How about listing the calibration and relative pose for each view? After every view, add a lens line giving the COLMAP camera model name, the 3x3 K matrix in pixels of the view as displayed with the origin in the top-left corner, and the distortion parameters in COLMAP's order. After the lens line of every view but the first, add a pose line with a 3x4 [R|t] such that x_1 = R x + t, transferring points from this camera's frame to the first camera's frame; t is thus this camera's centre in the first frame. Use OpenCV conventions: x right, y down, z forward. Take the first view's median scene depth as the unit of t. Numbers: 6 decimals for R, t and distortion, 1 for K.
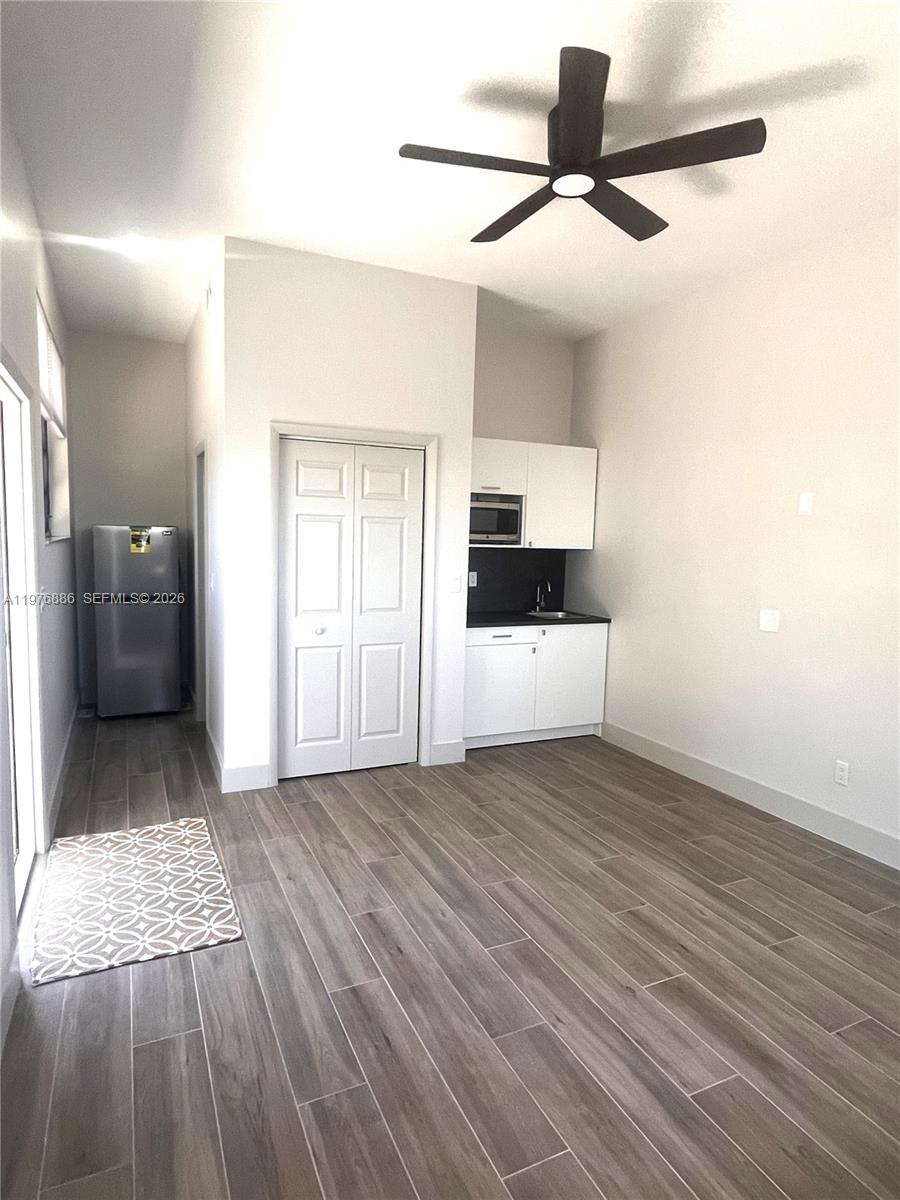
lens RADIAL K [[678.6, 0, 450.0], [0, 678.6, 600.0], [0, 0, 1]] dist [-0.002548, 0.000321]
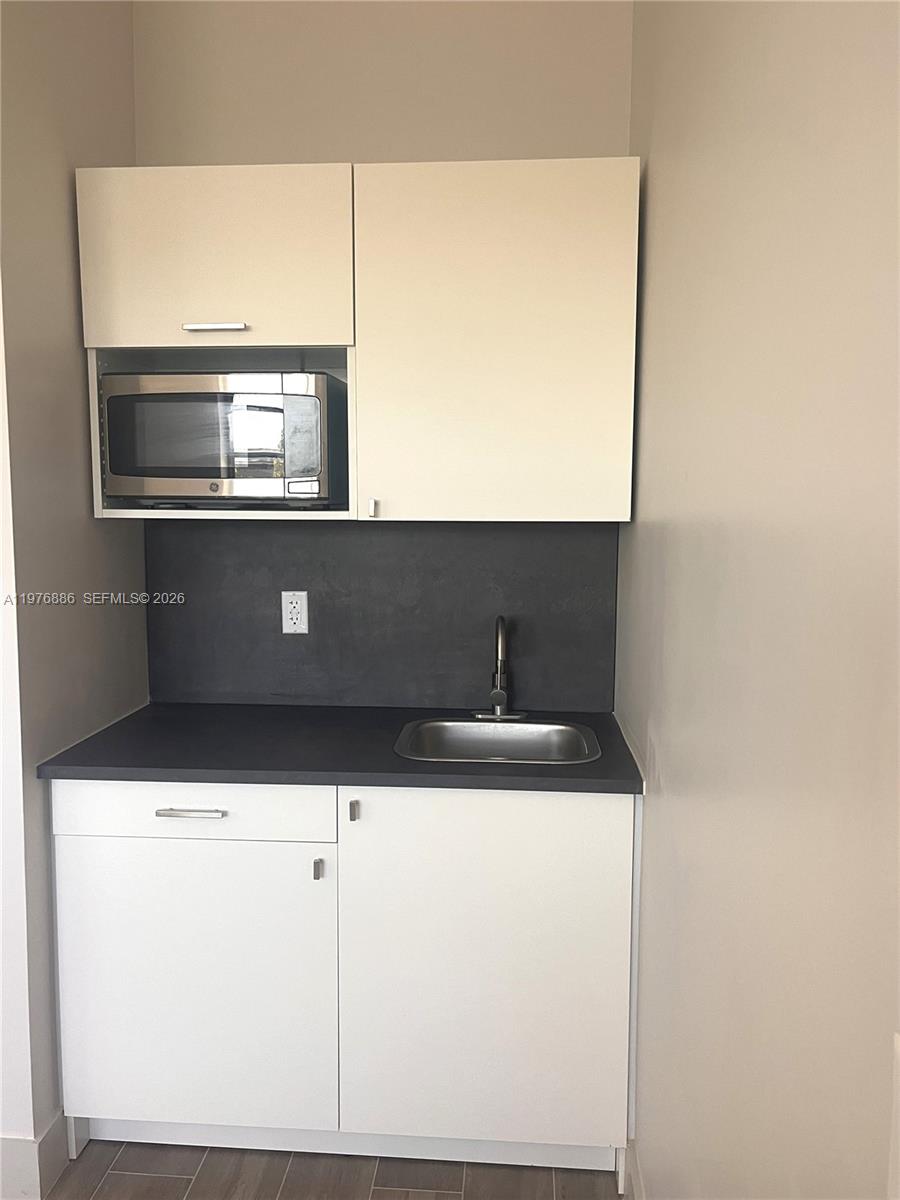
lens RADIAL K [[942.2, 0, 450.0], [0, 942.2, 600.0], [0, 0, 1]] dist [0.001949, 0.000591]
pose [[0.868681, 0.031047, -0.494397, 0.590029], [-0.028804, 0.999511, 0.012156, -0.077545], [0.494533, 0.003681, 0.869151, 1.066906]]
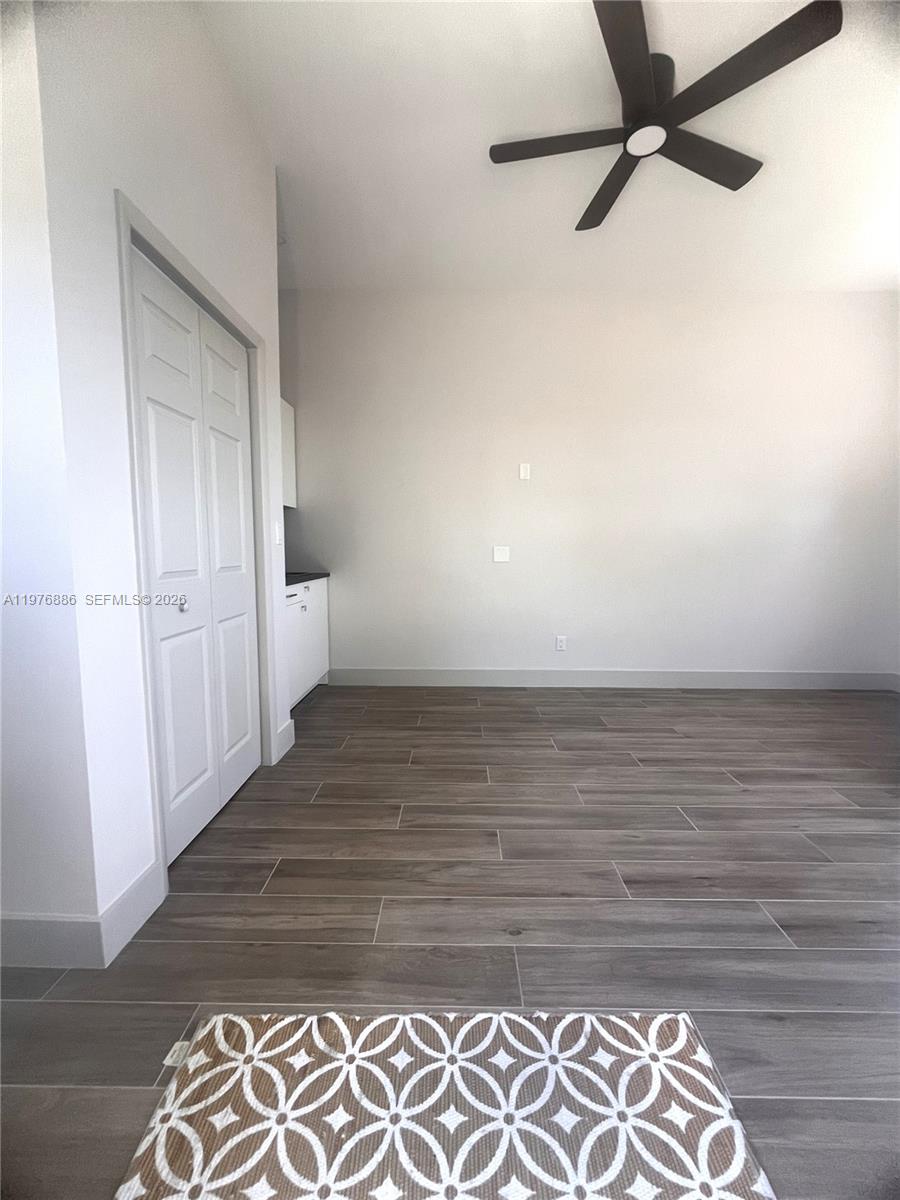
lens RADIAL K [[498.2, 0, 450.0], [0, 498.2, 600.0], [0, 0, 1]] dist [-0.001173, -0.000119]
pose [[0.436331, -0.116872, 0.892164, -0.649883], [0.087625, 0.992335, 0.087140, 0.031082], [-0.895509, 0.040154, 0.443228, 0.802174]]
